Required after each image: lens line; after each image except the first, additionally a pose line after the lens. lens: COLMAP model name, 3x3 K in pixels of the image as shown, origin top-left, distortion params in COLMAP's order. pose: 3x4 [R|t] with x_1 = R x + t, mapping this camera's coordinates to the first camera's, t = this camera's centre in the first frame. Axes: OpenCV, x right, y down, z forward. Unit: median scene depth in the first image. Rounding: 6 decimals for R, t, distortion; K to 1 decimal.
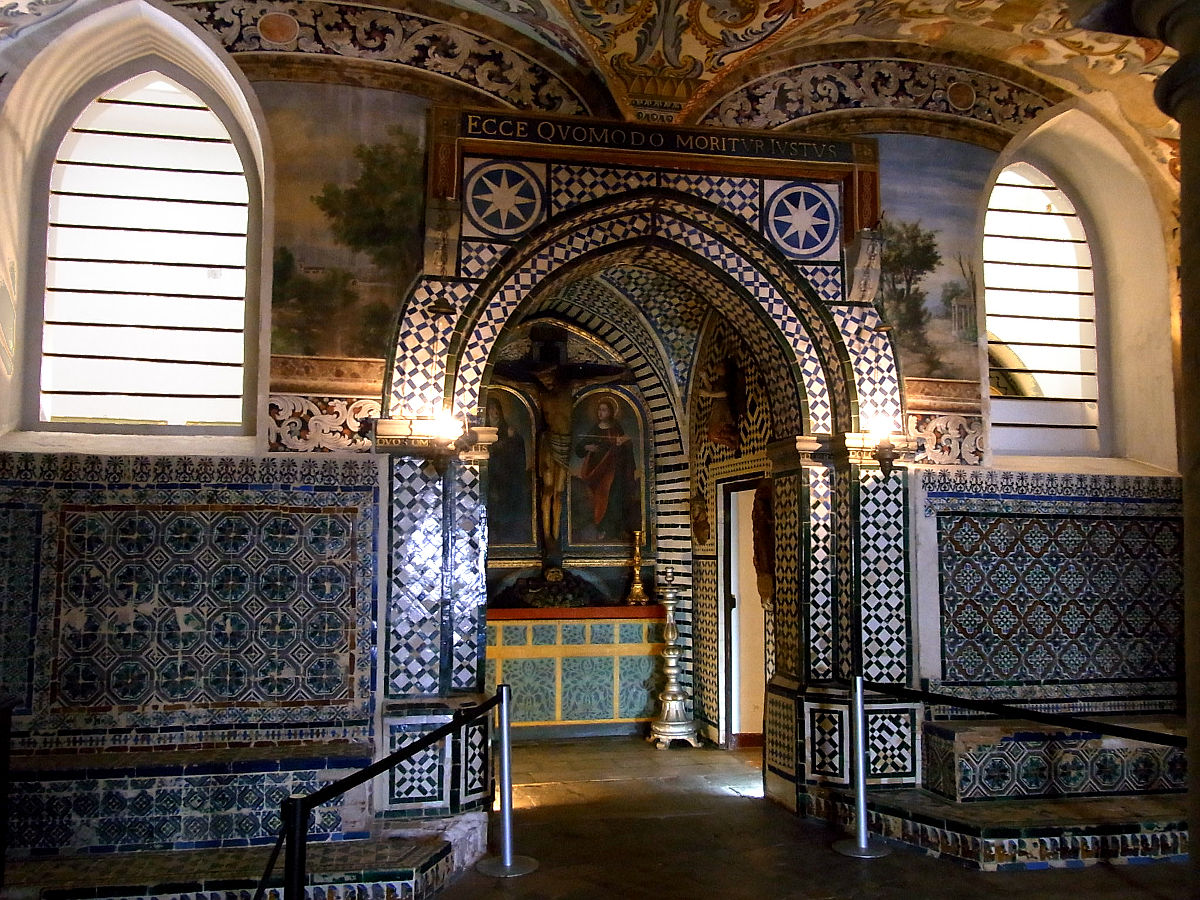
lens RADIAL K [[941.0, 0, 596.7], [0, 941.0, 465.9], [0, 0, 1]] dist [-0.111997, 0.133824]
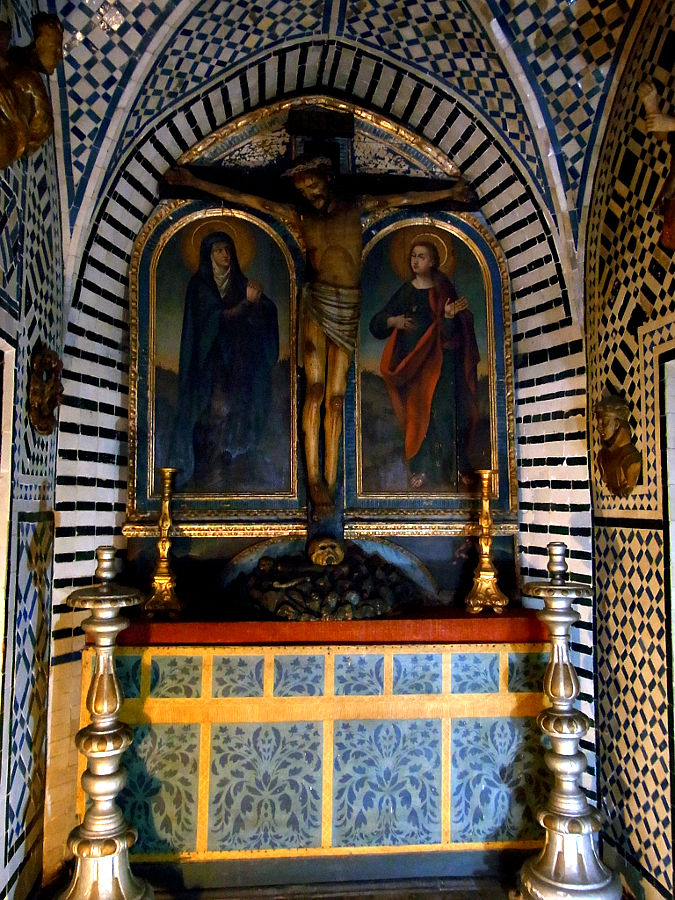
lens RADIAL K [[705.8, 0, 337.5], [0, 705.8, 450.0], [0, 0, 1]] dist [-0.111997, 0.133824]
pose [[0.993285, -0.000119, -0.115695, 0.006475], [0.001003, 0.999971, 0.007581, 0.054887], [0.115691, -0.007646, 0.993256, 0.600998]]
